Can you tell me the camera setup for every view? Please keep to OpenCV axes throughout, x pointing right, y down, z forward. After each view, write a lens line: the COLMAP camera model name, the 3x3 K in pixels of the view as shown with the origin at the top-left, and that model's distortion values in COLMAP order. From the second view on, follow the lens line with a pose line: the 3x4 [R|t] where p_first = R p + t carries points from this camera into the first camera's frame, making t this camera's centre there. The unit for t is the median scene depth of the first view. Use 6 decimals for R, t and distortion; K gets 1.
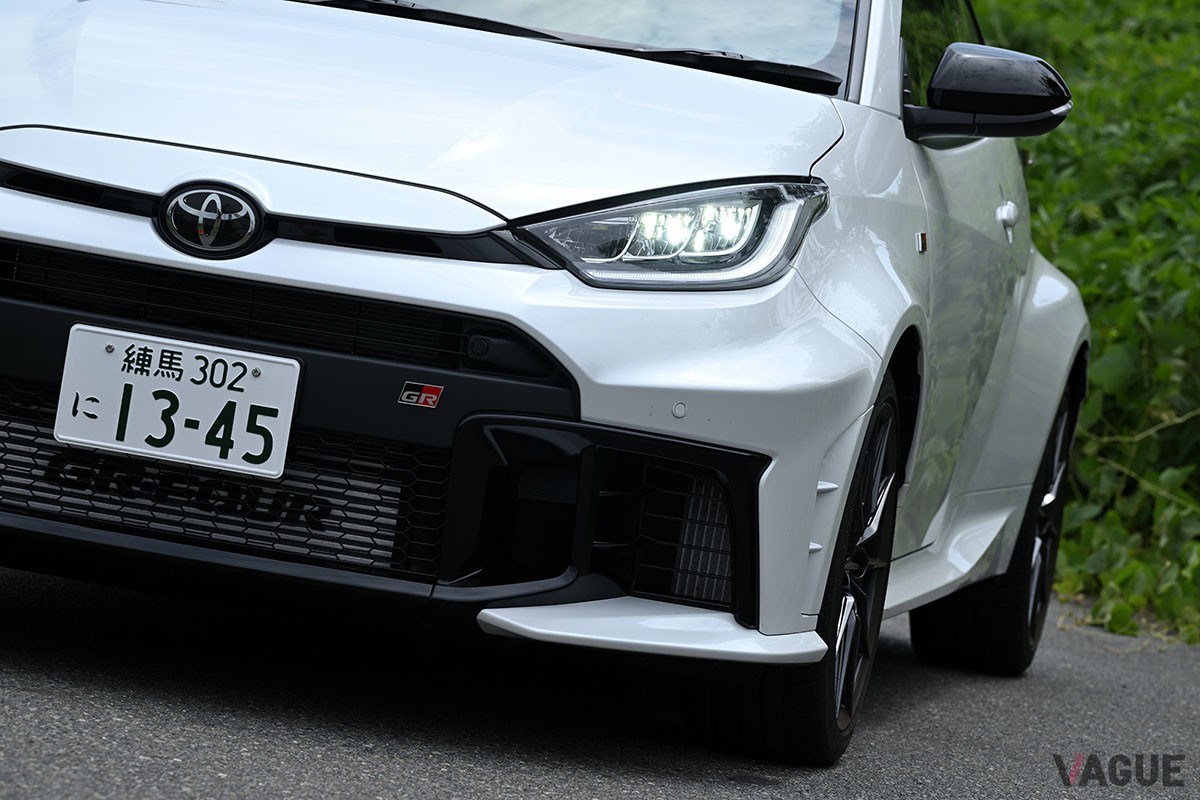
lens RADIAL K [[5432.5, 0, 600.3], [0, 5432.5, 399.9], [0, 0, 1]] dist [0.041119, 0.000000]
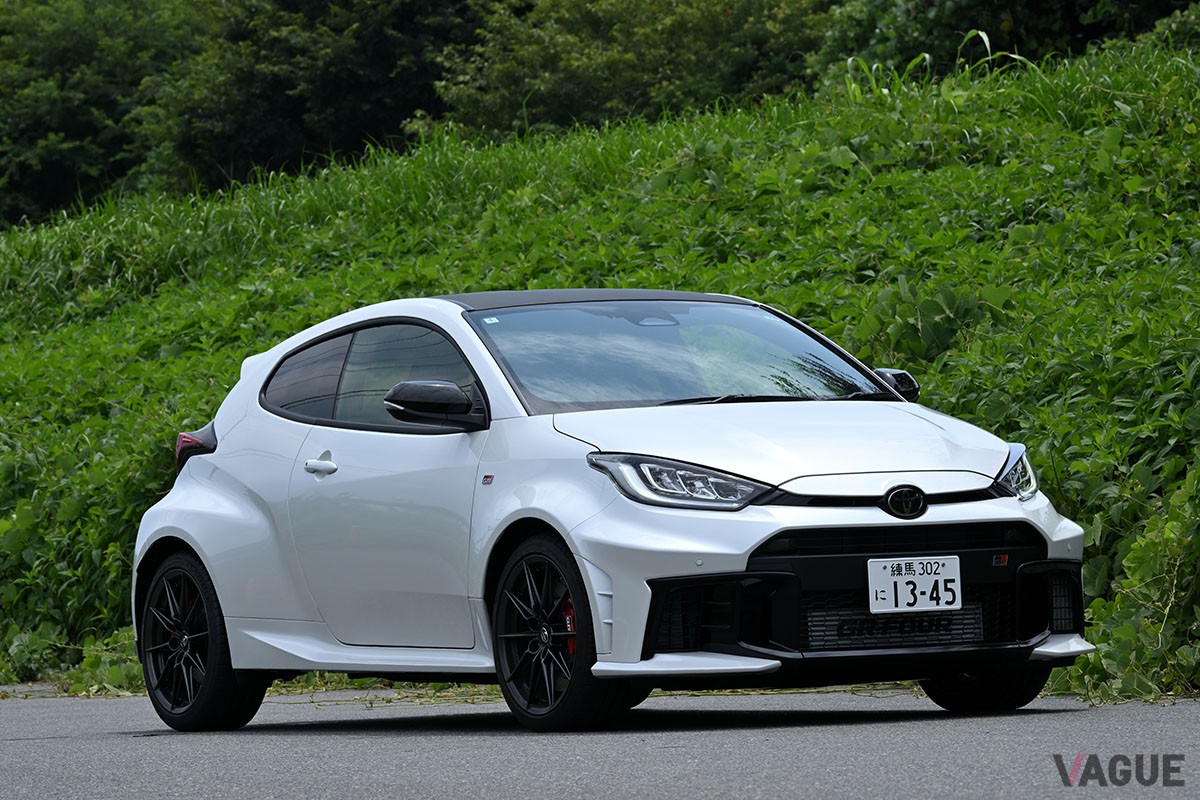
lens RADIAL K [[6896.2, 0, 600.0], [0, 6896.2, 399.8], [0, 0, 1]] dist [-0.786564, 0.000000]
pose [[0.754274, -0.167001, 0.634966, -1.948949], [0.181824, 0.982417, 0.042396, -0.216669], [-0.630881, 0.083474, 0.771376, -1.096224]]
